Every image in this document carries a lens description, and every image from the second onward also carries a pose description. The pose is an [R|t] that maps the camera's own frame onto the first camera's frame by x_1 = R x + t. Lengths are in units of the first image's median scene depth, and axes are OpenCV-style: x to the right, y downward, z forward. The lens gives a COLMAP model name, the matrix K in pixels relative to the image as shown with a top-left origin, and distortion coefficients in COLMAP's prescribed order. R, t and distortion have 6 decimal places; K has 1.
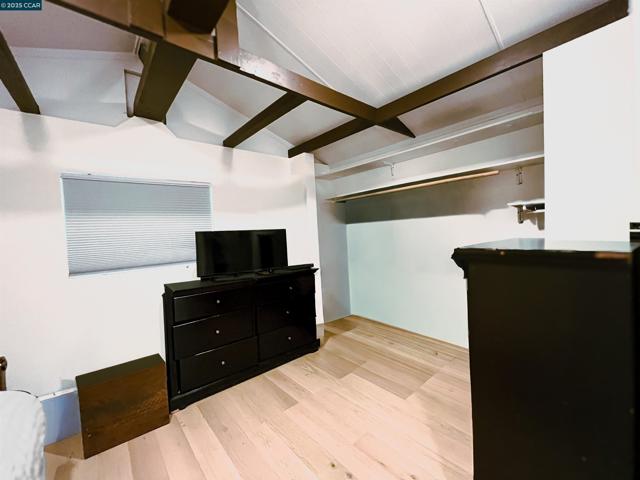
lens RADIAL K [[260.7, 0, 317.7], [0, 260.7, 239.5], [0, 0, 1]] dist [0.001796, 0.000334]
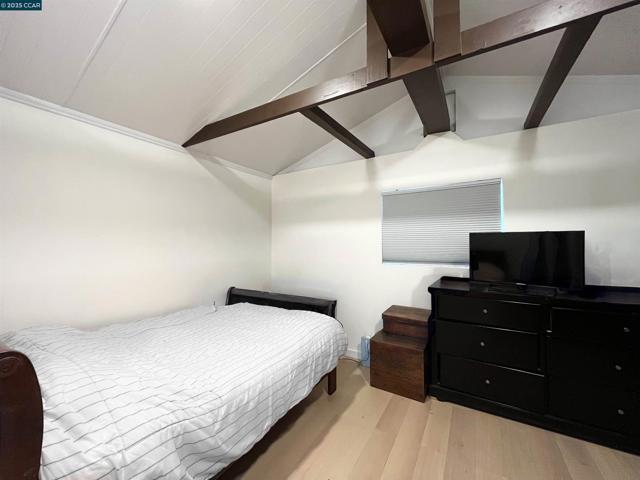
lens RADIAL K [[260.7, 0, 316.8], [0, 260.7, 237.8], [0, 0, 1]] dist [0.001796, 0.000334]
pose [[0.313773, 0.027486, -0.949100, 0.303135], [-0.037141, 0.999171, 0.016657, -0.007601], [0.948771, 0.030024, 0.314534, 0.172906]]
